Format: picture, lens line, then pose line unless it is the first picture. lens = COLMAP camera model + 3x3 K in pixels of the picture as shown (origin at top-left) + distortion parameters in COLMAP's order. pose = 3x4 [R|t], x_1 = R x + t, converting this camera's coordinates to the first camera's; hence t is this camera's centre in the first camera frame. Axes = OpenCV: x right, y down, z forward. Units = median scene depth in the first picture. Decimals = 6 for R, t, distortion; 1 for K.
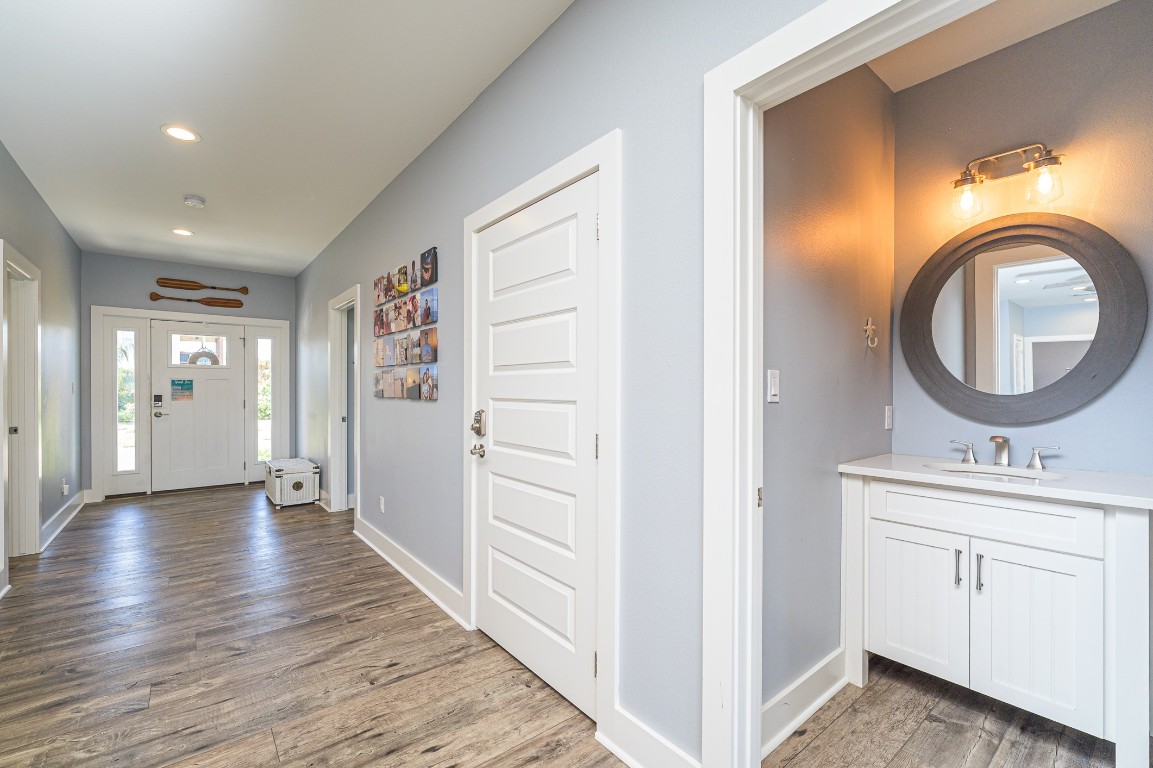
lens RADIAL K [[477.1, 0, 569.4], [0, 477.1, 394.6], [0, 0, 1]] dist [-0.003208, 0.000905]
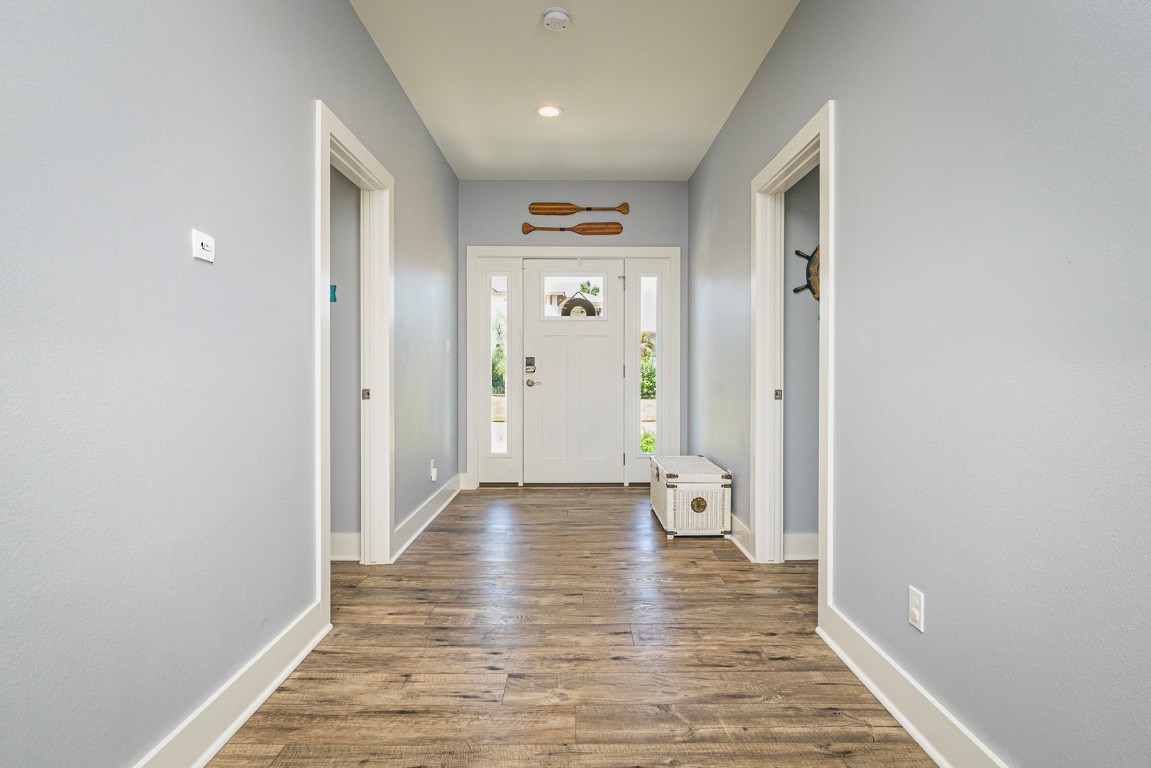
lens RADIAL K [[476.2, 0, 577.9], [0, 476.2, 383.2], [0, 0, 1]] dist [-0.003208, 0.000905]
pose [[0.770572, 0.004836, -0.637335, -0.315867], [-0.002110, 0.999985, 0.005037, 0.038209], [0.637349, -0.002537, 0.770571, 0.457310]]
